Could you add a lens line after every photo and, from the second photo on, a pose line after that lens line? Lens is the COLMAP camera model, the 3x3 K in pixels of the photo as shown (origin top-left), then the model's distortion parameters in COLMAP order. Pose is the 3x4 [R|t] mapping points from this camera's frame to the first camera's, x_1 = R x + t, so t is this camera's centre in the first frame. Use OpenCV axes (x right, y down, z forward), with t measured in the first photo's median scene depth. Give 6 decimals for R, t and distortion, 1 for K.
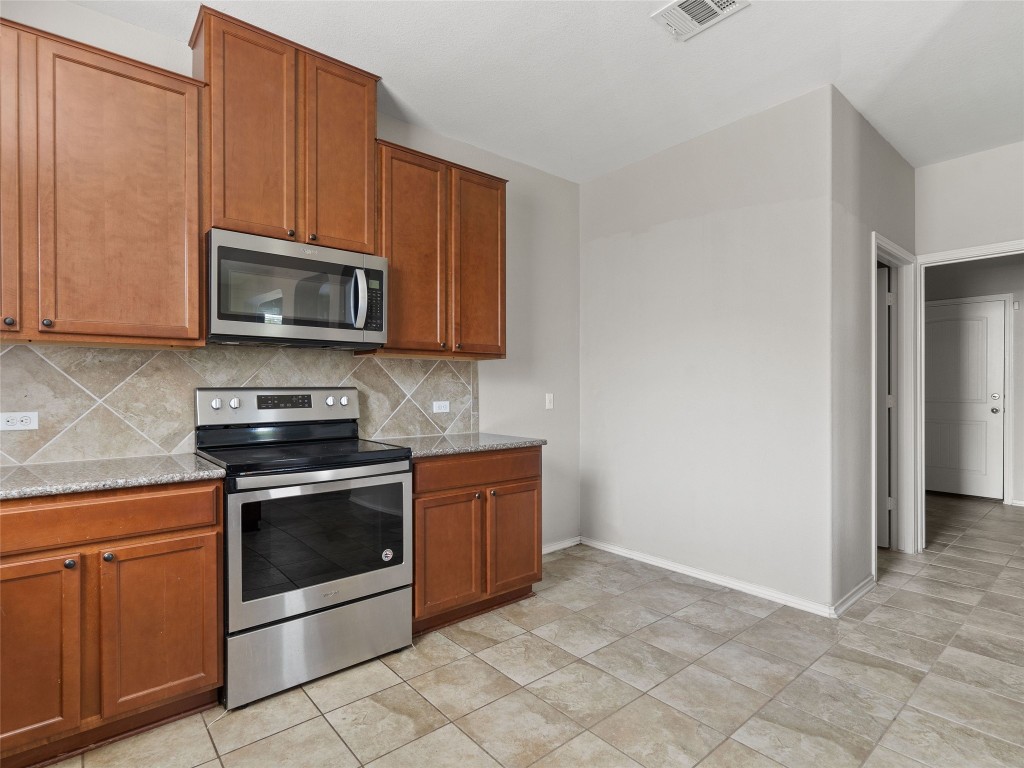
lens RADIAL K [[528.6, 0, 510.4], [0, 528.6, 391.5], [0, 0, 1]] dist [-0.020349, 0.003760]
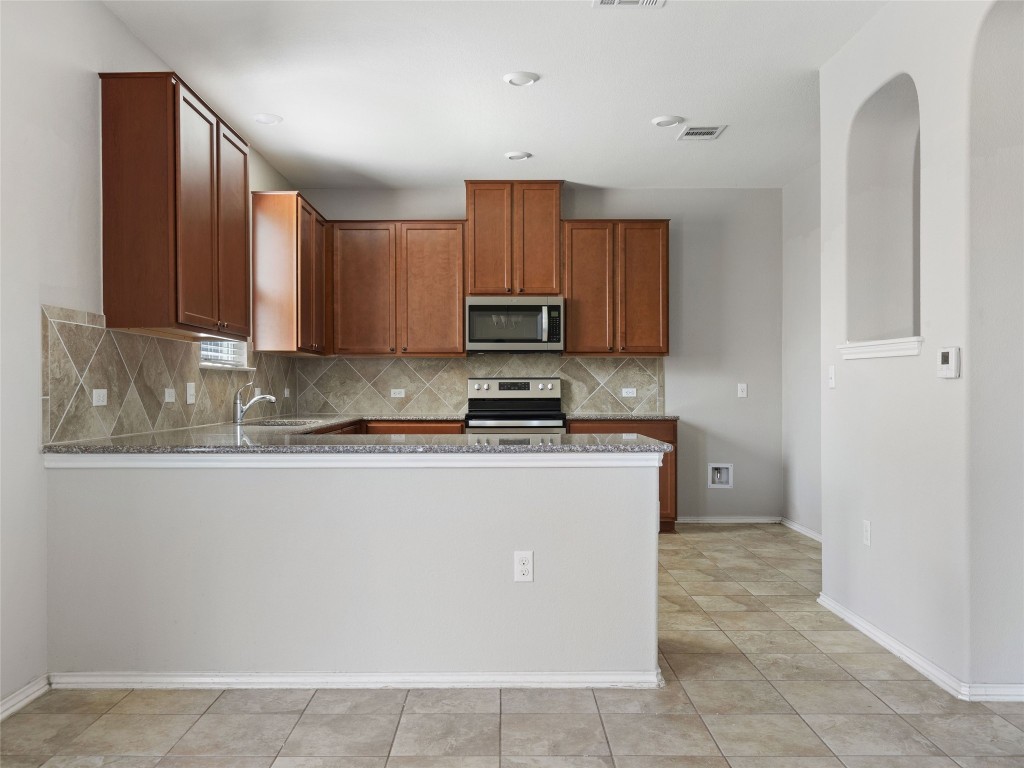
lens RADIAL K [[872.9, 0, 510.1], [0, 872.9, 388.1], [0, 0, 1]] dist [-0.001193, 0.010732]
pose [[0.744214, 0.004959, -0.667923, 1.458273], [-0.005844, 0.999983, 0.000913, 0.023054], [0.667916, 0.003223, 0.744230, -1.107768]]
